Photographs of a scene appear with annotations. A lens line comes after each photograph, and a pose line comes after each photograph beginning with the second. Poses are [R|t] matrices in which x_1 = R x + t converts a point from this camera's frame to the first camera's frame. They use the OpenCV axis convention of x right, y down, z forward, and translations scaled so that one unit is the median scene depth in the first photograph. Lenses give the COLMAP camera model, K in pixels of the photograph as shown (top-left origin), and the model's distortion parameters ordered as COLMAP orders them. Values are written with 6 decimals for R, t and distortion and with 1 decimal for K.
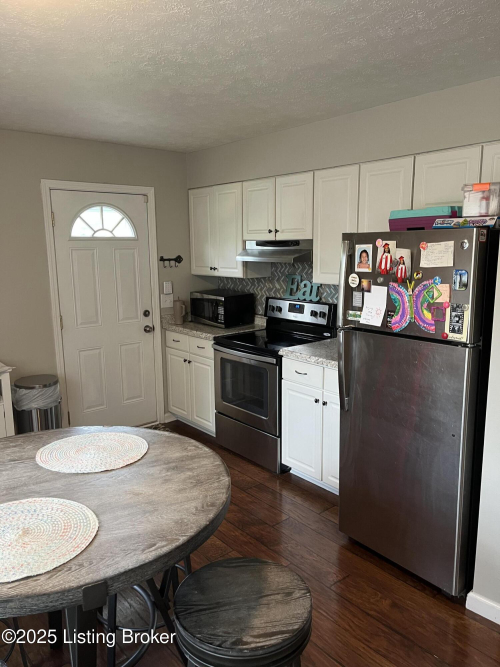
lens RADIAL K [[514.1, 0, 251.1], [0, 514.1, 332.9], [0, 0, 1]] dist [0.036483, -0.029688]
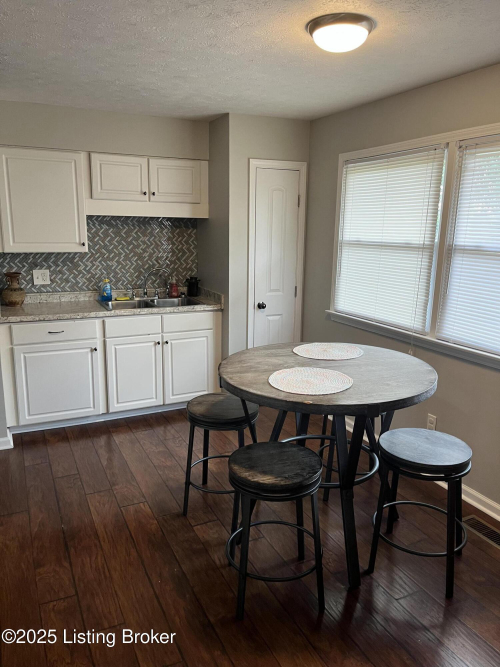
lens RADIAL K [[514.1, 0, 249.9], [0, 514.1, 333.6], [0, 0, 1]] dist [0.036483, -0.029688]
pose [[-0.968129, -0.058415, 0.243545, -0.476752], [0.035251, 0.930958, 0.363421, -0.364578], [-0.247959, 0.360423, -0.899228, 2.195541]]
